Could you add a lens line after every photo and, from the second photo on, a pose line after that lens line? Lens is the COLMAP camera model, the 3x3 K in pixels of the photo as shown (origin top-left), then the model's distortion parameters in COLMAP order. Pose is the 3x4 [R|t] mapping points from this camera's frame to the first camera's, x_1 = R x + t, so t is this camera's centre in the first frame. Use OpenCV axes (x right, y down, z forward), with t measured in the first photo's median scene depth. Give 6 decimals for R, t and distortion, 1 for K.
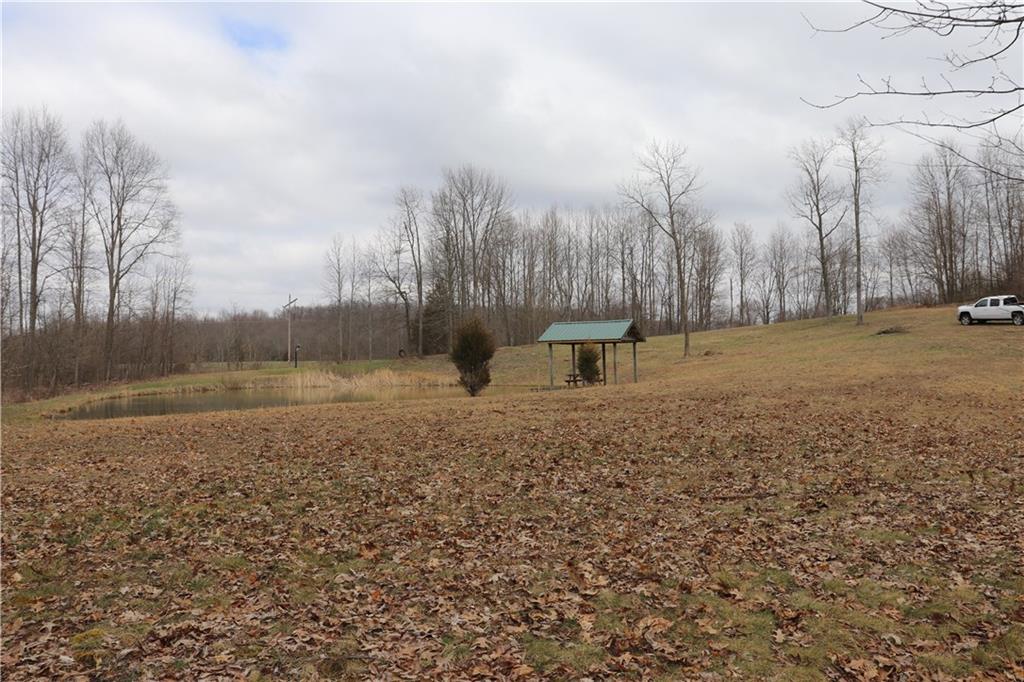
lens RADIAL K [[858.4, 0, 514.3], [0, 858.4, 355.6], [0, 0, 1]] dist [-0.007521, -0.003737]
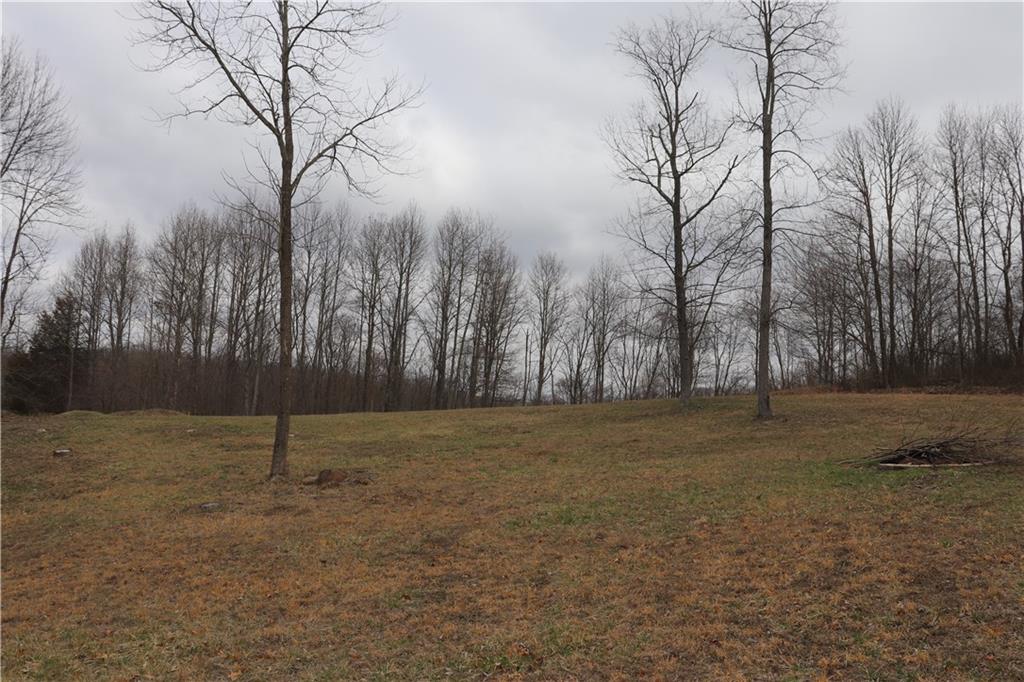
lens RADIAL K [[858.4, 0, 514.3], [0, 858.4, 355.6], [0, 0, 1]] dist [-0.007521, -0.003737]
pose [[0.978502, 0.085309, 0.187766, 0.144564], [-0.068713, 0.993274, -0.093196, -0.013764], [-0.194453, 0.078290, 0.977782, 0.431471]]
